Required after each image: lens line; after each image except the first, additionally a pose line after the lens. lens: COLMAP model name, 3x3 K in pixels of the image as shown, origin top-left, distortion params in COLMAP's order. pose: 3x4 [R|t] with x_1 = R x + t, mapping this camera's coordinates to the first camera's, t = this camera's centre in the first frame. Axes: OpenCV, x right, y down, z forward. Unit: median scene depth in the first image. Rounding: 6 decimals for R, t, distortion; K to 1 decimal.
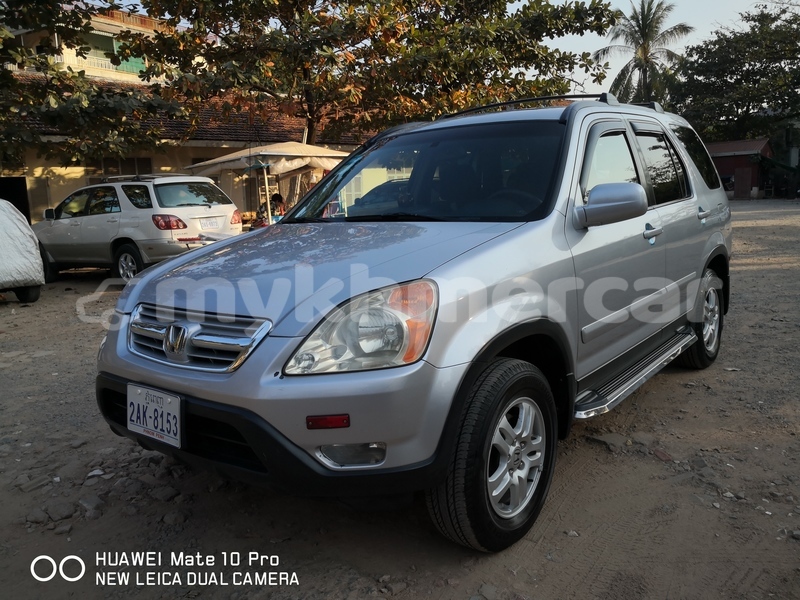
lens RADIAL K [[646.1, 0, 400.0], [0, 646.1, 300.0], [0, 0, 1]] dist [0.025944, -0.057369]
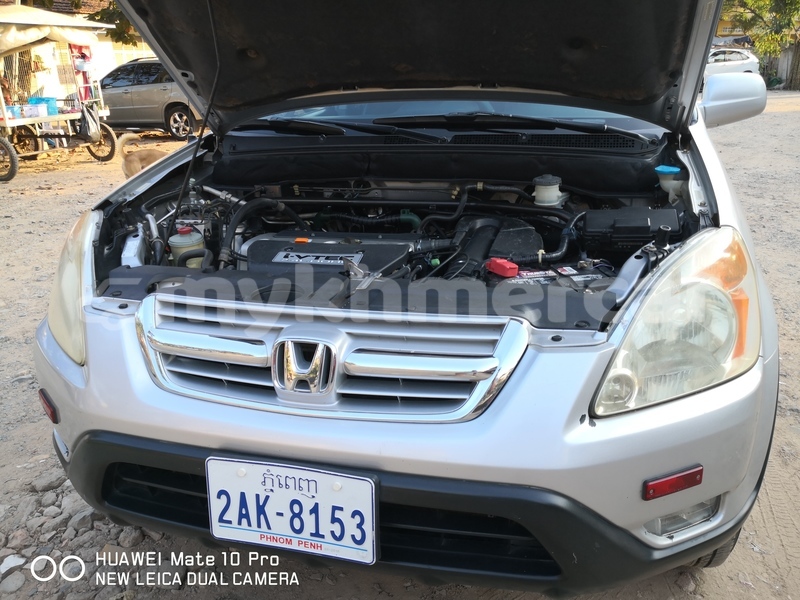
lens RADIAL K [[646.1, 0, 400.0], [0, 646.1, 300.0], [0, 0, 1]] dist [0.025944, -0.057369]
pose [[0.917021, -0.116860, 0.381334, -0.484019], [0.051397, 0.982765, 0.177571, -0.086987], [-0.395513, -0.143237, 0.907223, 0.500133]]
